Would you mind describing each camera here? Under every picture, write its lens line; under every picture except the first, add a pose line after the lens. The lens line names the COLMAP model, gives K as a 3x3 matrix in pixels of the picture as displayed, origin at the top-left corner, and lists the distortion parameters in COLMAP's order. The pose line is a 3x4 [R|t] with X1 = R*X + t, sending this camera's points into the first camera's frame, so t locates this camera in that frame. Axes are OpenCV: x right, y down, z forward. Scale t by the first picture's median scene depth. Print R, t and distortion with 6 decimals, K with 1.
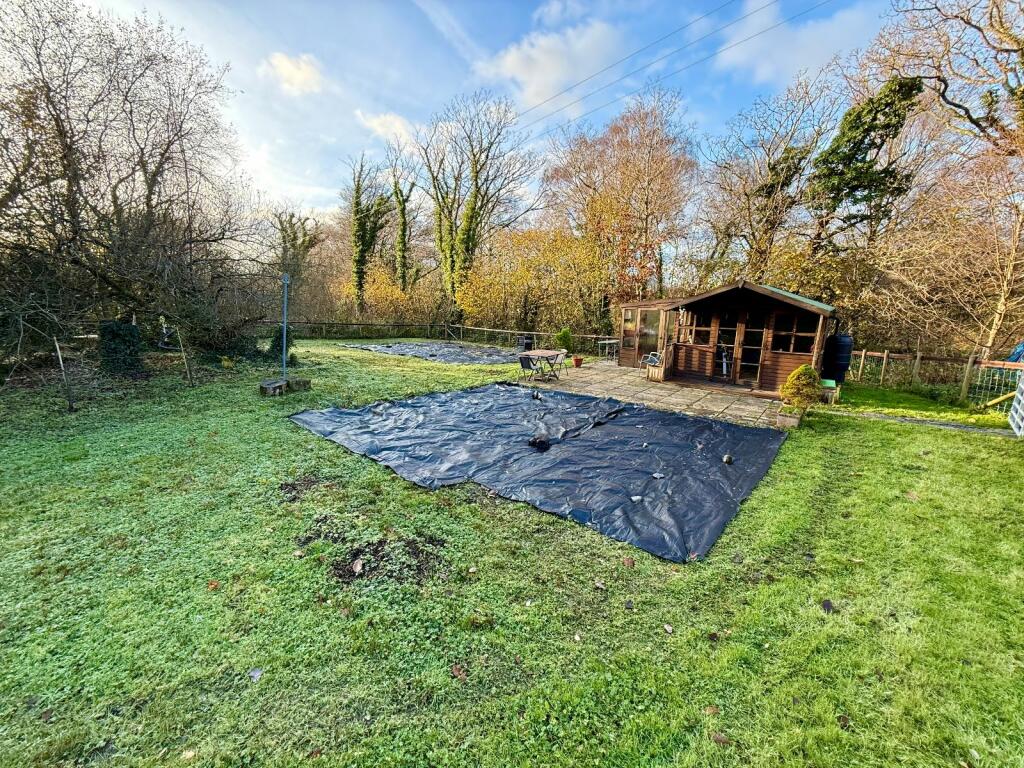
lens RADIAL K [[409.7, 0, 512.0], [0, 409.7, 384.0], [0, 0, 1]] dist [-0.000977, 0.000037]
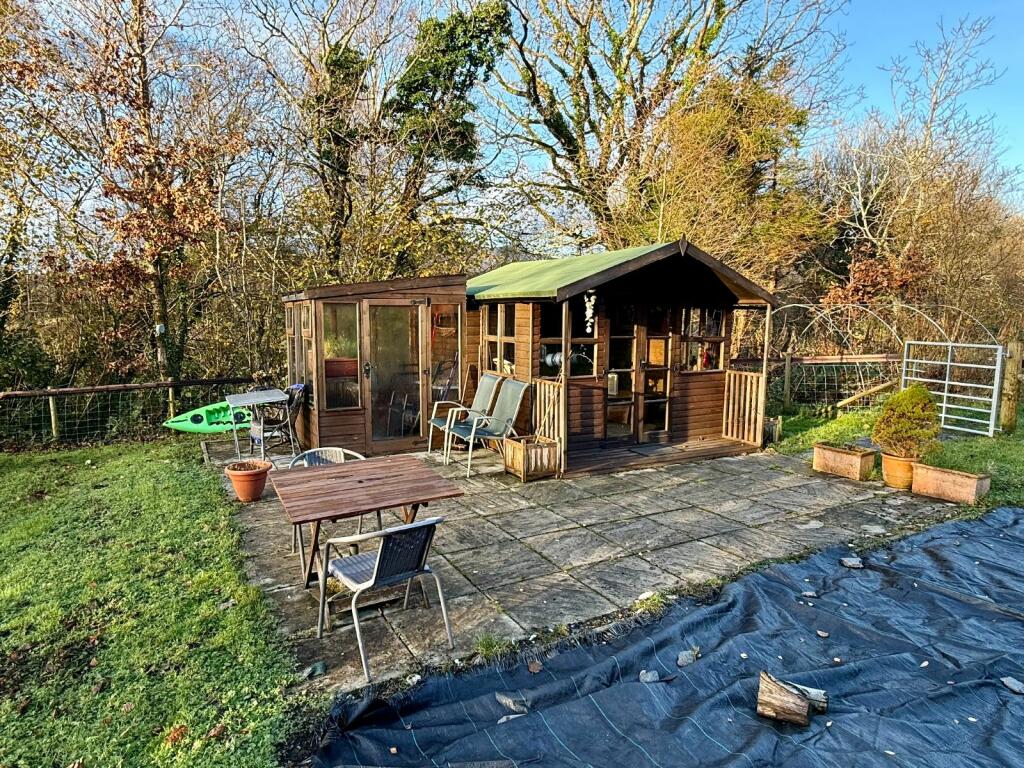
lens RADIAL K [[614.0, 0, 512.0], [0, 614.0, 384.0], [0, 0, 1]] dist [0.000151, 0.000057]
pose [[0.328537, -0.111682, 0.937865, -0.223580], [0.184145, 0.981503, 0.052372, -0.146086], [-0.926366, 0.155498, 0.343025, 0.887729]]
